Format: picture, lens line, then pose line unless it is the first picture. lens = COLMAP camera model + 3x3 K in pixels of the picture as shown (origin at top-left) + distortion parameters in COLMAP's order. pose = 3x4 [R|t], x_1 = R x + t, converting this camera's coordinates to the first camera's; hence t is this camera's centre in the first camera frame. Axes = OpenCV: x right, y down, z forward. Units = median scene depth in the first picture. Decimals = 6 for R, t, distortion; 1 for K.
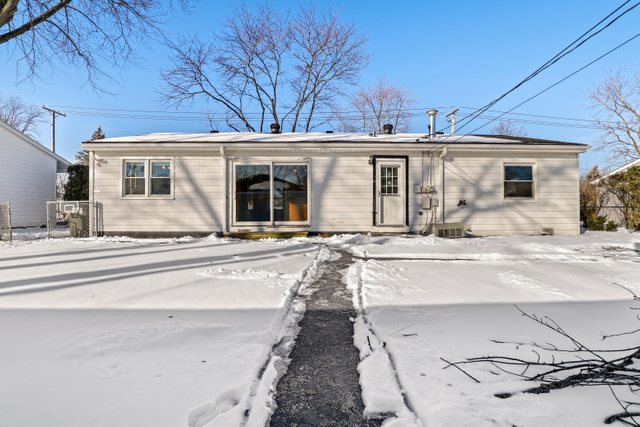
lens RADIAL K [[293.2, 0, 321.5], [0, 293.2, 211.2], [0, 0, 1]] dist [-0.021618, 0.007353]
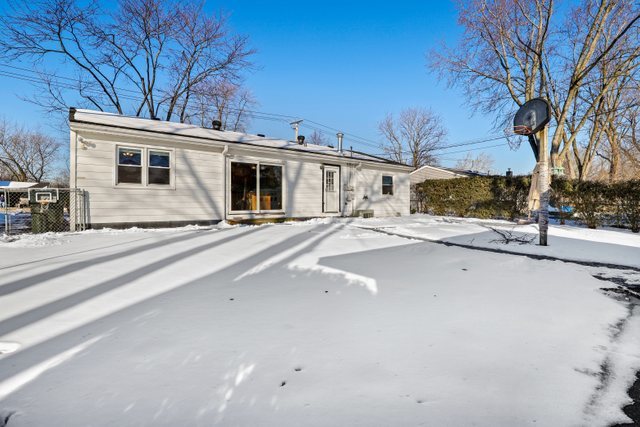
lens RADIAL K [[293.2, 0, 318.8], [0, 293.2, 212.7], [0, 0, 1]] dist [-0.021618, 0.007353]
pose [[0.796750, -0.015306, 0.604116, -0.706888], [-0.004317, 0.999510, 0.031016, 0.006200], [-0.604294, -0.027320, 0.796293, -0.131043]]
